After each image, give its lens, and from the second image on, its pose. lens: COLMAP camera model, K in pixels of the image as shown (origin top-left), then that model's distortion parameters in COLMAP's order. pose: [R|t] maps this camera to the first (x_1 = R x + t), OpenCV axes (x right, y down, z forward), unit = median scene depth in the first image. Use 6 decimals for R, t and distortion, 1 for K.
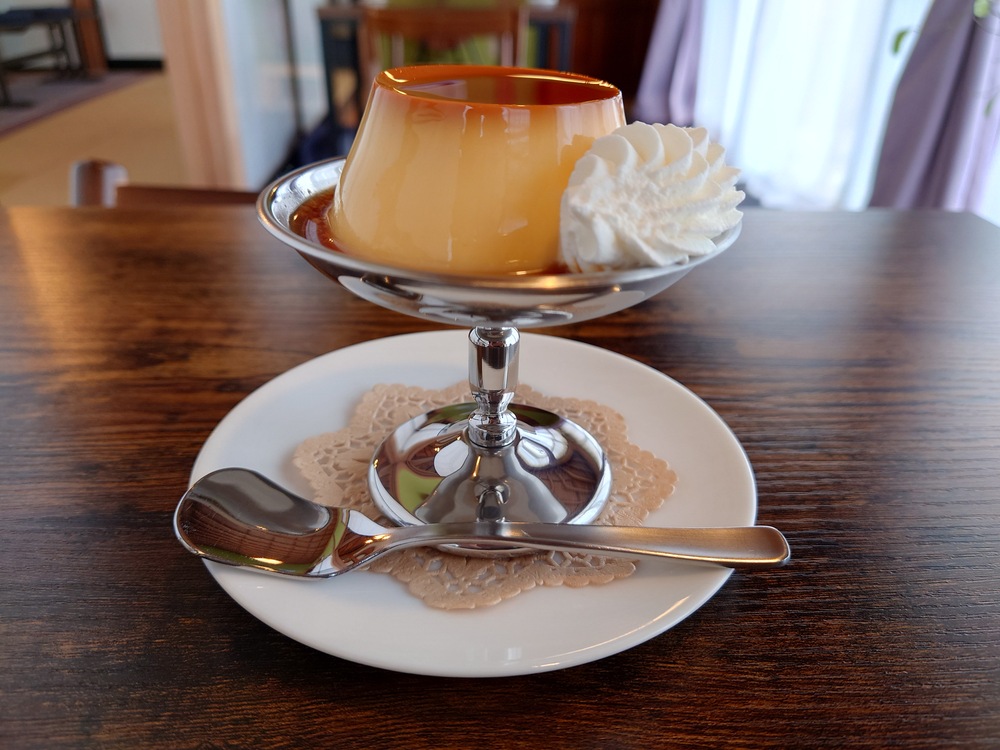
lens RADIAL K [[711.0, 0, 464.0], [0, 711.0, 396.6], [0, 0, 1]] dist [-0.004068, -0.035410]
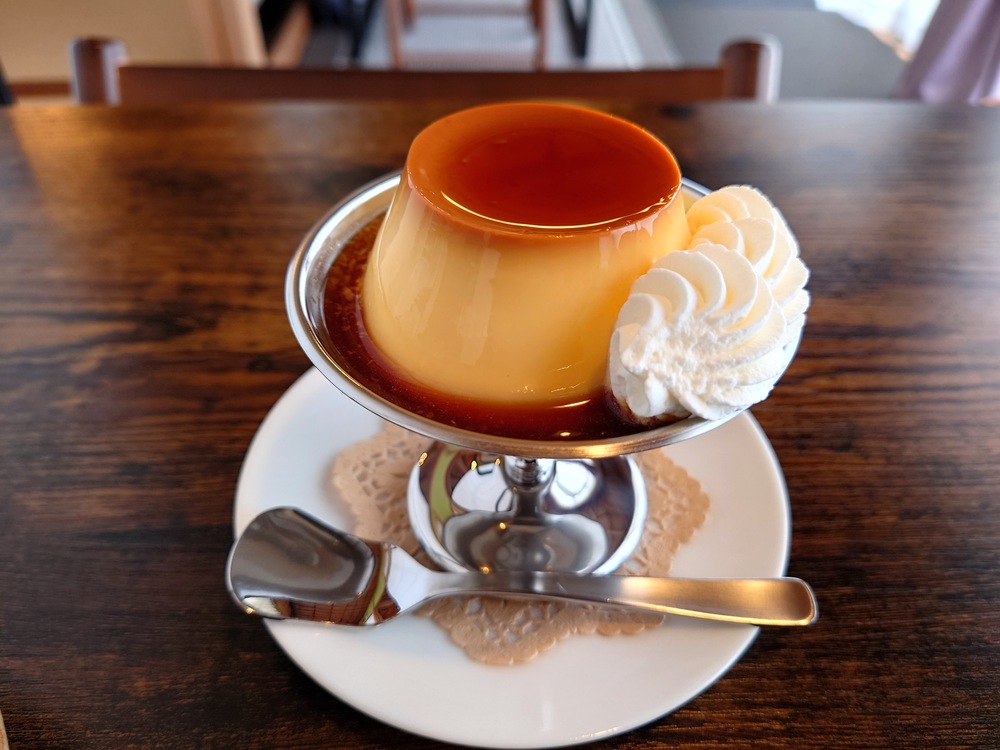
lens RADIAL K [[711.0, 0, 464.4], [0, 711.0, 362.0], [0, 0, 1]] dist [-0.004068, -0.035410]
pose [[0.999535, -0.003260, -0.030316, -0.022660], [0.010202, 0.972716, 0.231773, -0.361485], [0.028733, -0.231974, 0.972297, 0.057356]]
